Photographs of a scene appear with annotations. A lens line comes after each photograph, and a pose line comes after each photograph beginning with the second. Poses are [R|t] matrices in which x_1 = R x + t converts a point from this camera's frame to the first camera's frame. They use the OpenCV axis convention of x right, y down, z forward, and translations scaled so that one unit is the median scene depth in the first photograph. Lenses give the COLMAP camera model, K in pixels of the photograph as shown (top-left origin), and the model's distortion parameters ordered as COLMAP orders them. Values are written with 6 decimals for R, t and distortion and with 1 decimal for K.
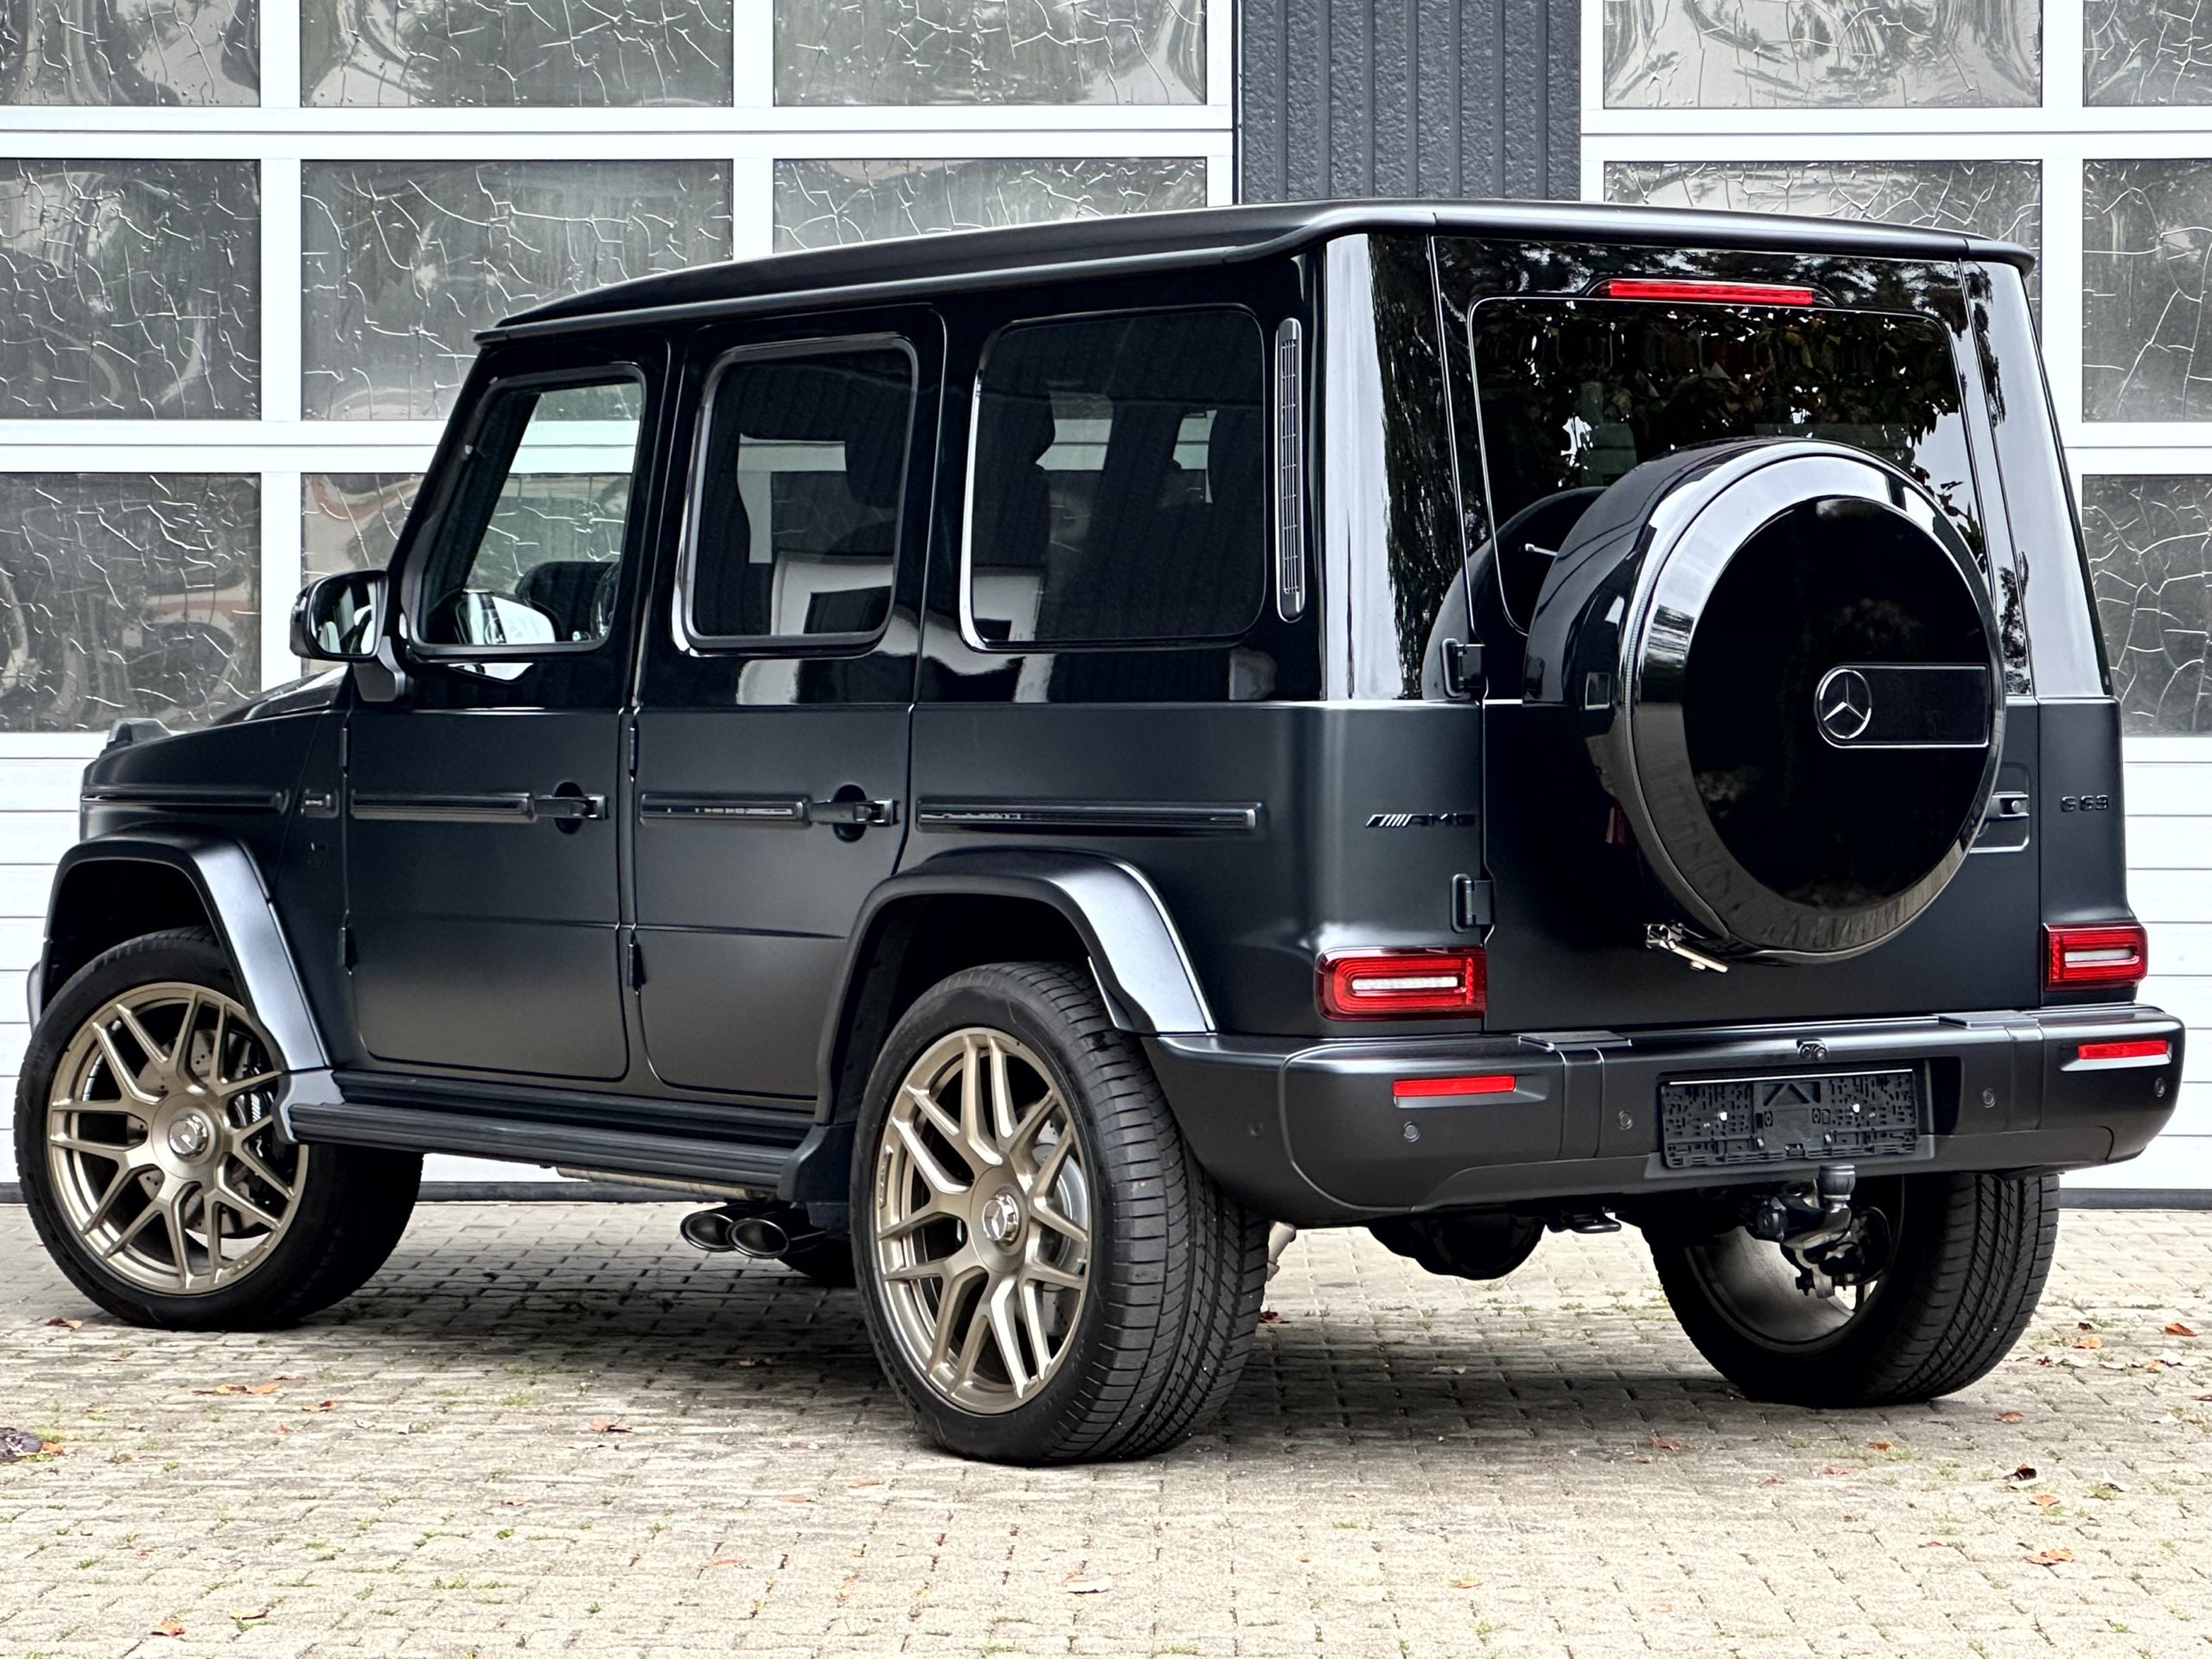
lens RADIAL K [[6209.2, 0, 1110.0], [0, 6209.2, 820.8], [0, 0, 1]] dist [-0.336451, 8.540743]
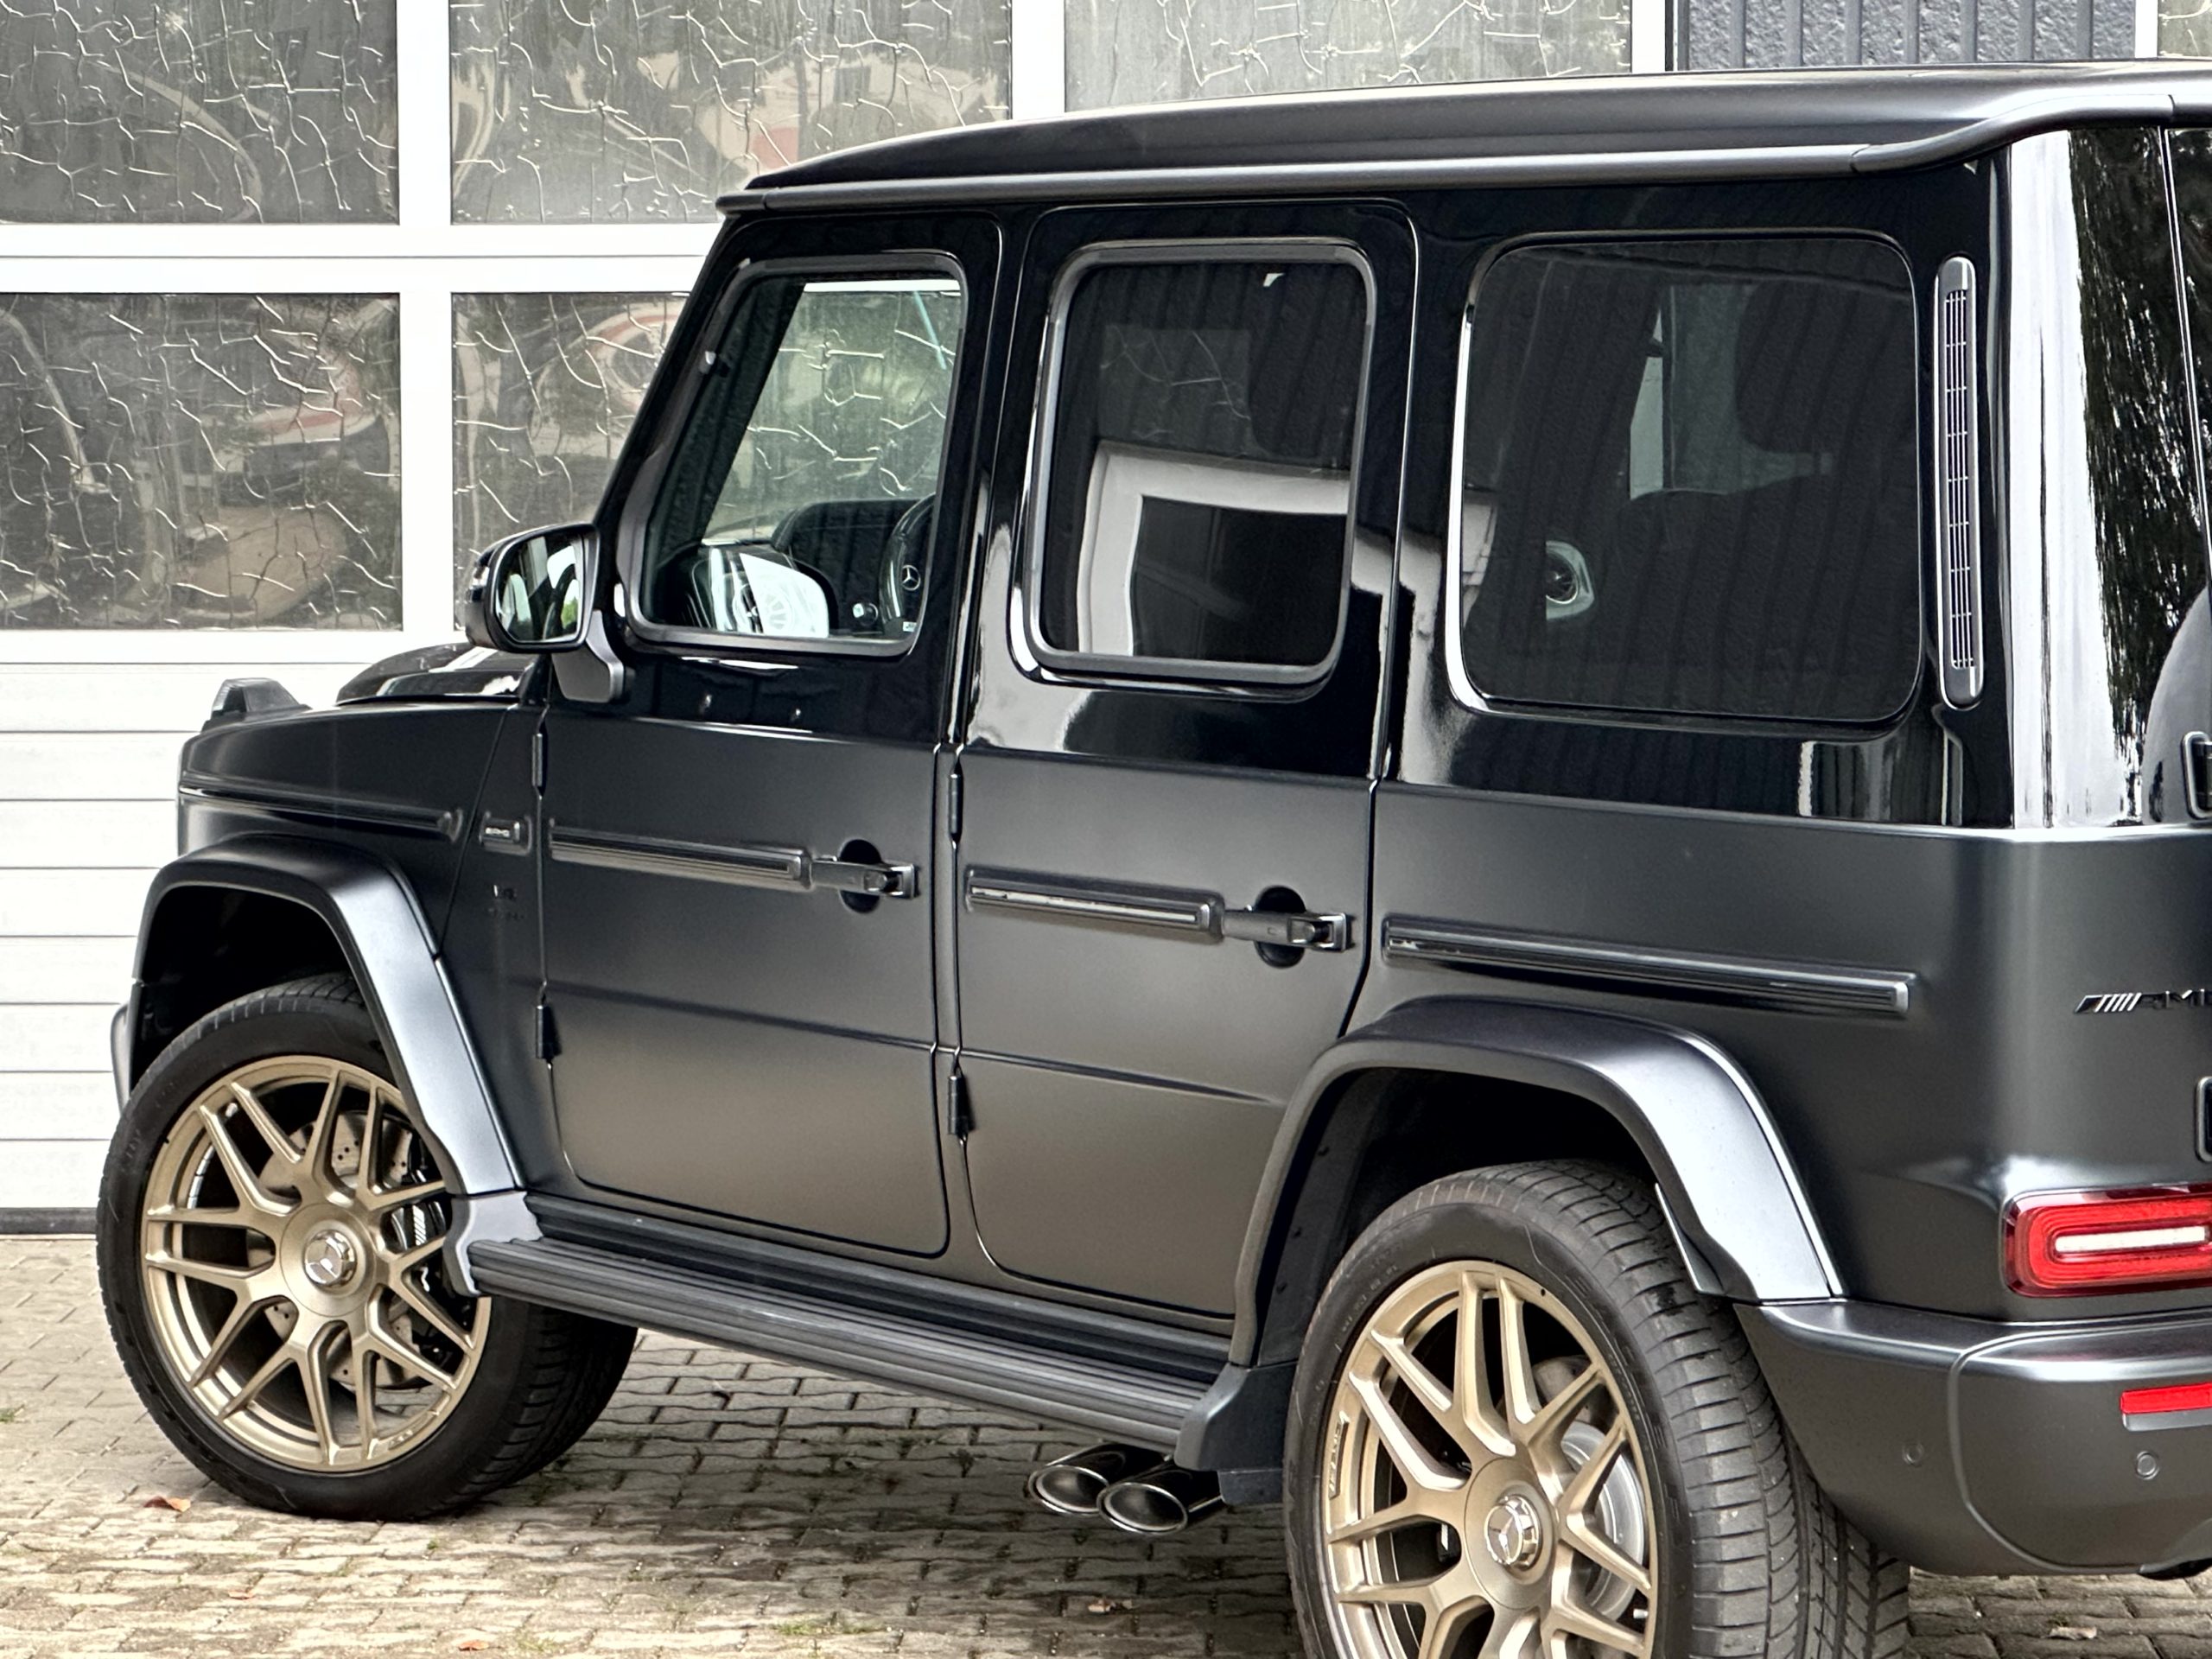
lens RADIAL K [[6810.1, 0, 1105.3], [0, 6810.1, 834.5], [0, 0, 1]] dist [-0.570121, 12.708499]
pose [[0.999708, -0.002511, -0.024048, -0.038487], [0.003966, 0.998150, 0.060662, -0.052114], [0.023851, -0.060740, 0.997869, 0.207287]]
